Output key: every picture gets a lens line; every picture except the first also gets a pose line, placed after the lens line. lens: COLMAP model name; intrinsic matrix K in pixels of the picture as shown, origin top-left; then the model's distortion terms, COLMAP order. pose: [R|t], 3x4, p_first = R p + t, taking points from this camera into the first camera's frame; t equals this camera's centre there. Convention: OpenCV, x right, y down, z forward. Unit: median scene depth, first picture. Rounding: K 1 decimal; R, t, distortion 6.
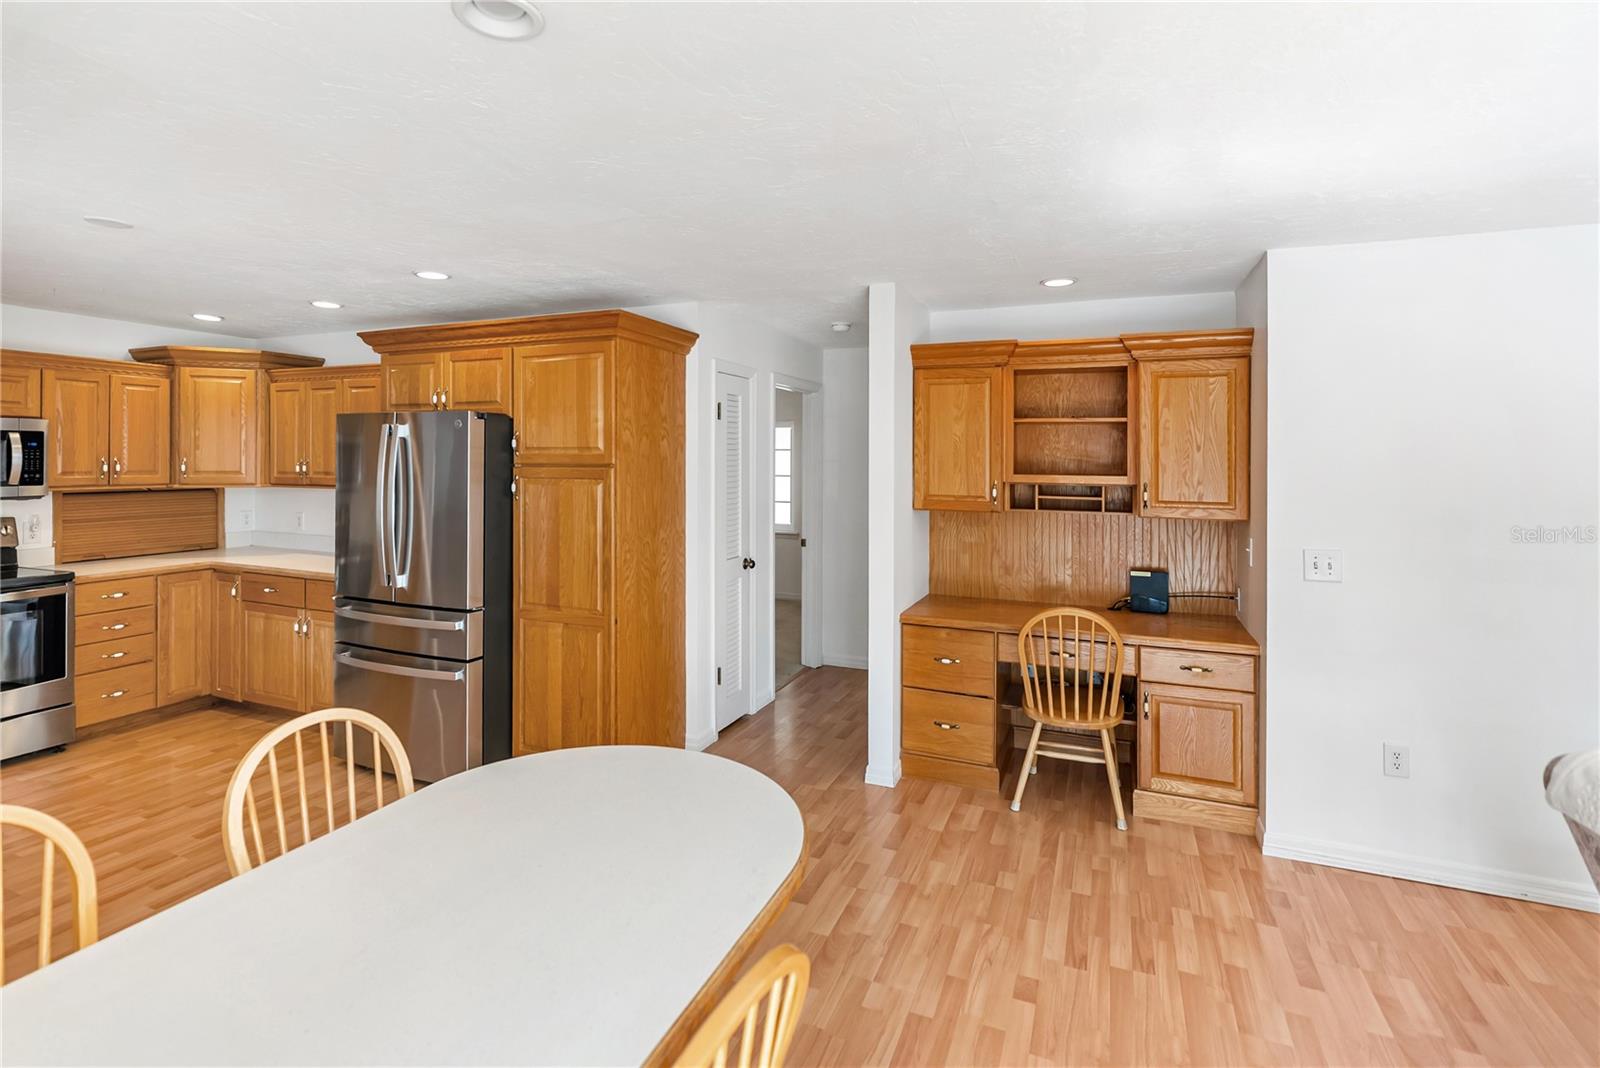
lens RADIAL K [[750.9, 0, 800.2], [0, 750.9, 462.4], [0, 0, 1]] dist [-0.003973, 0.000382]
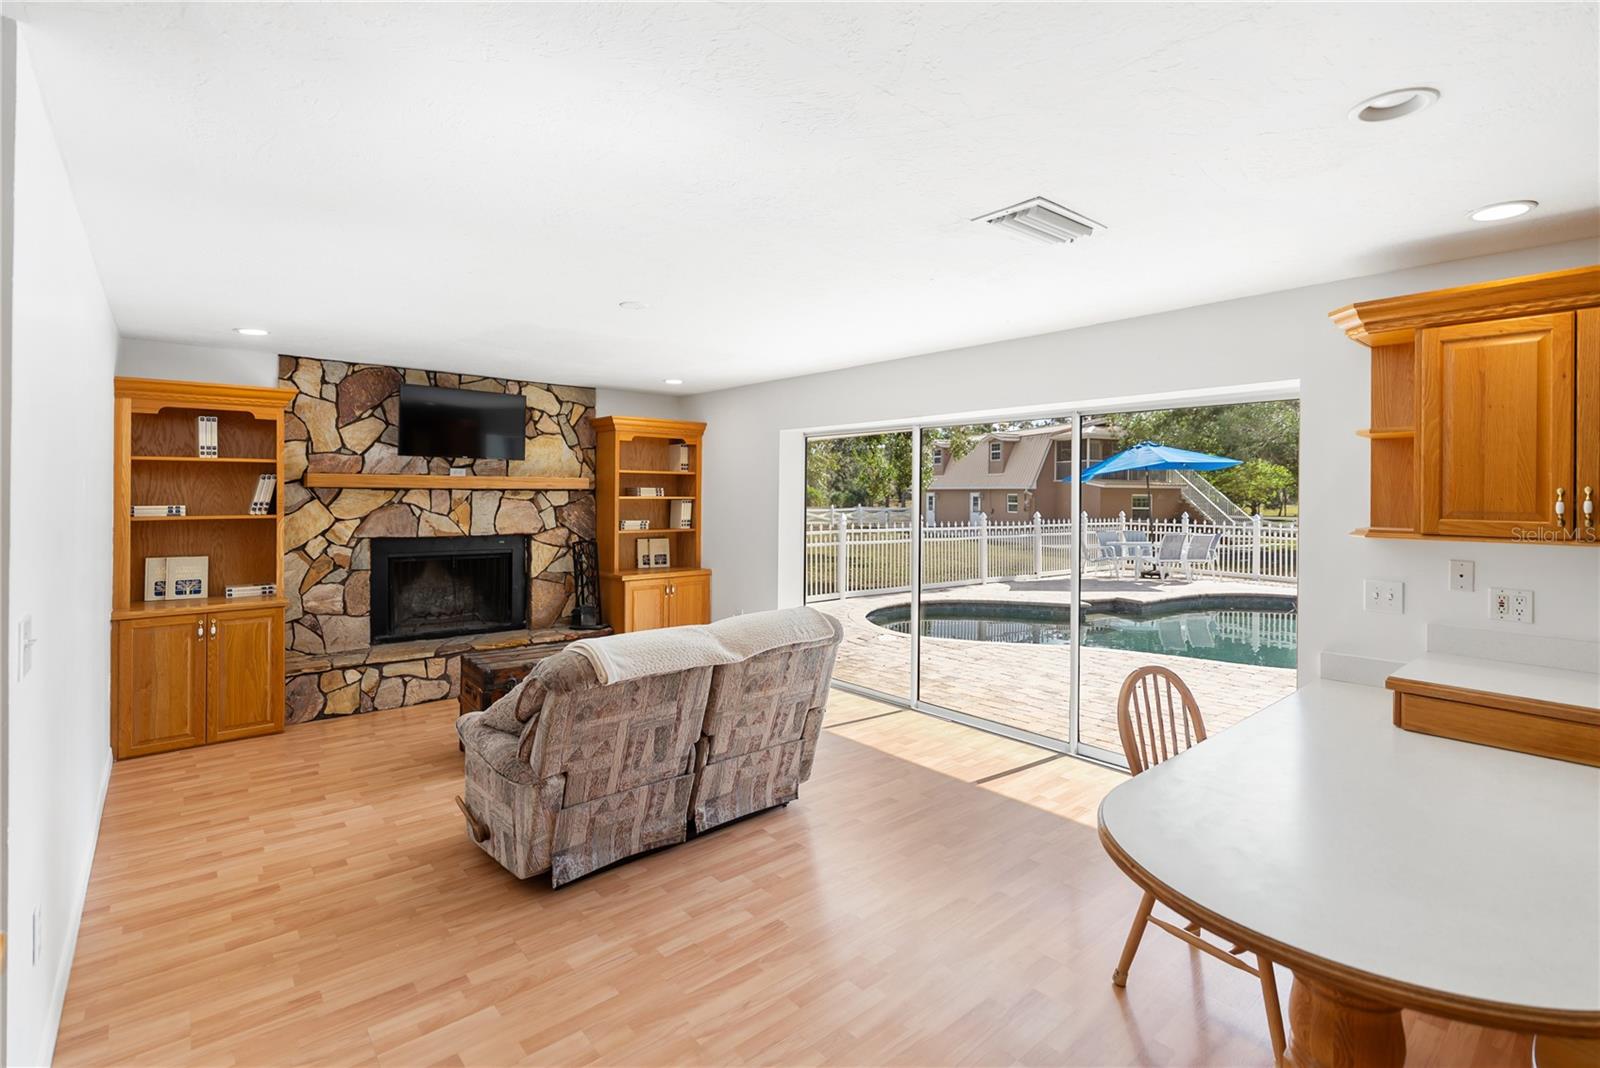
lens RADIAL K [[740.7, 0, 798.8], [0, 740.7, 489.8], [0, 0, 1]] dist [-0.000435, 0.000646]
pose [[-0.890413, -0.015633, 0.454886, -0.043688], [-0.014182, 0.999878, 0.006603, 0.007583], [-0.454933, -0.000572, -0.890525, 0.928559]]
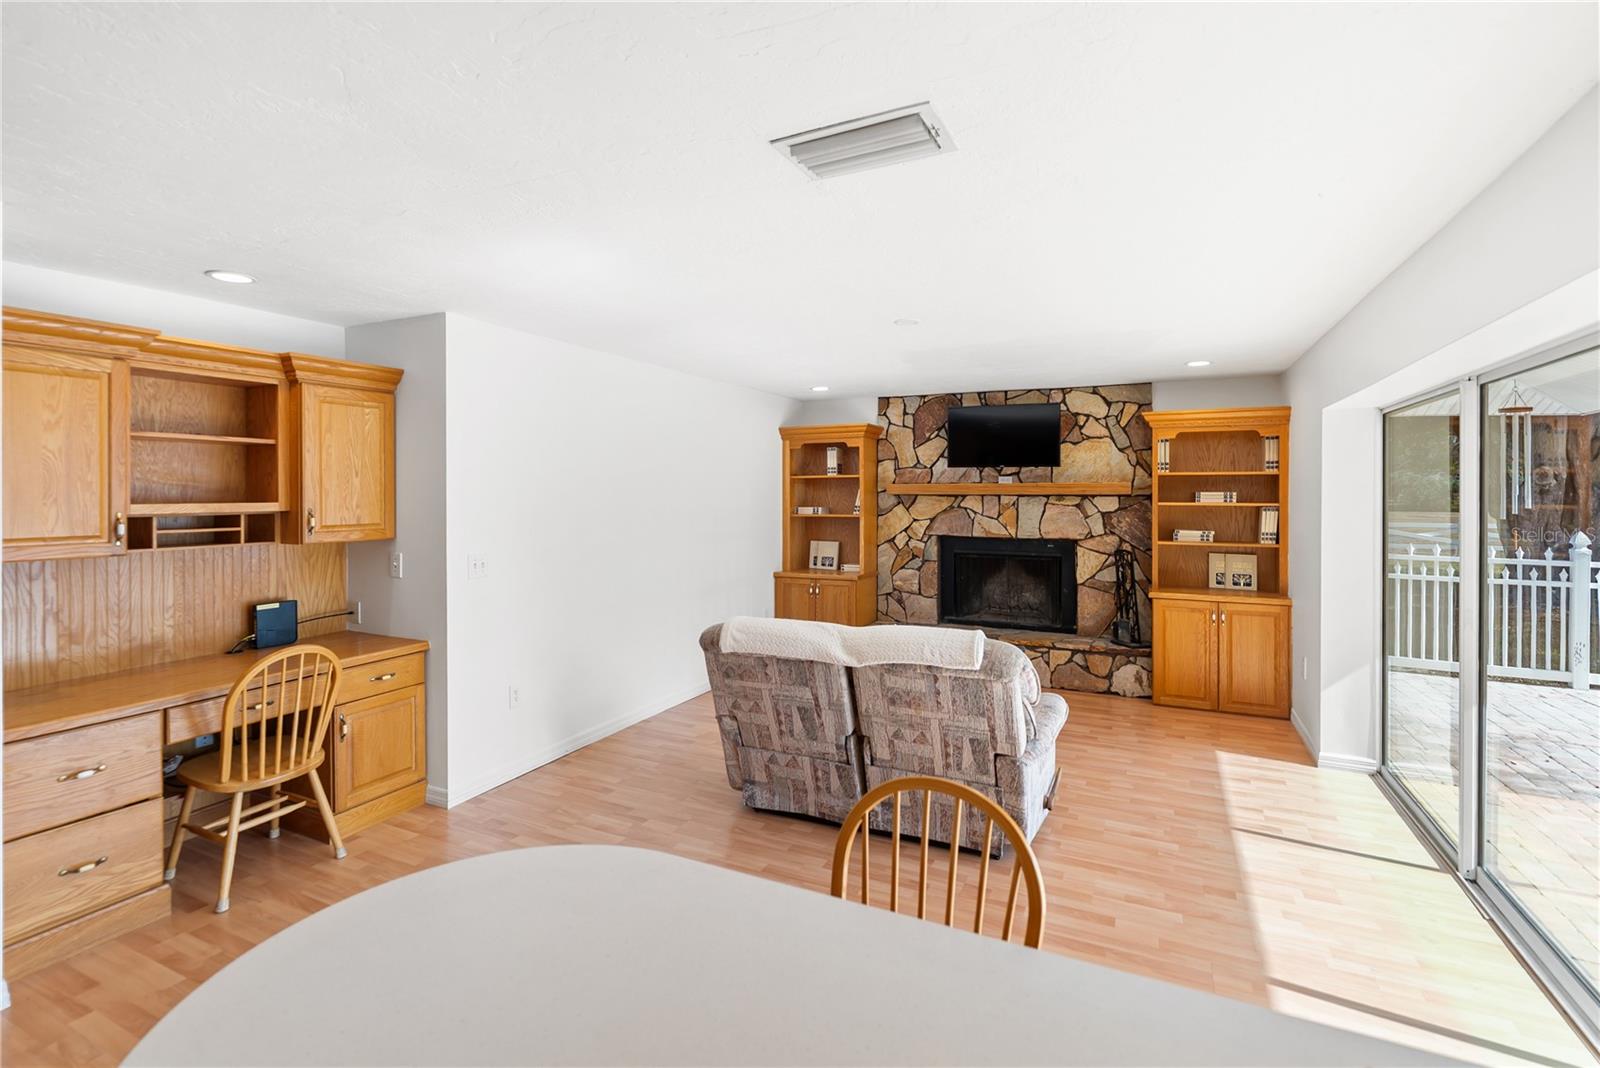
lens RADIAL K [[739.2, 0, 796.9], [0, 739.2, 496.9], [0, 0, 1]] dist [-0.003806, 0.000348]
pose [[0.057258, -0.015859, 0.998233, -0.420552], [0.005957, 0.999861, 0.015543, 0.001081], [-0.998342, 0.005057, 0.057344, 0.282680]]
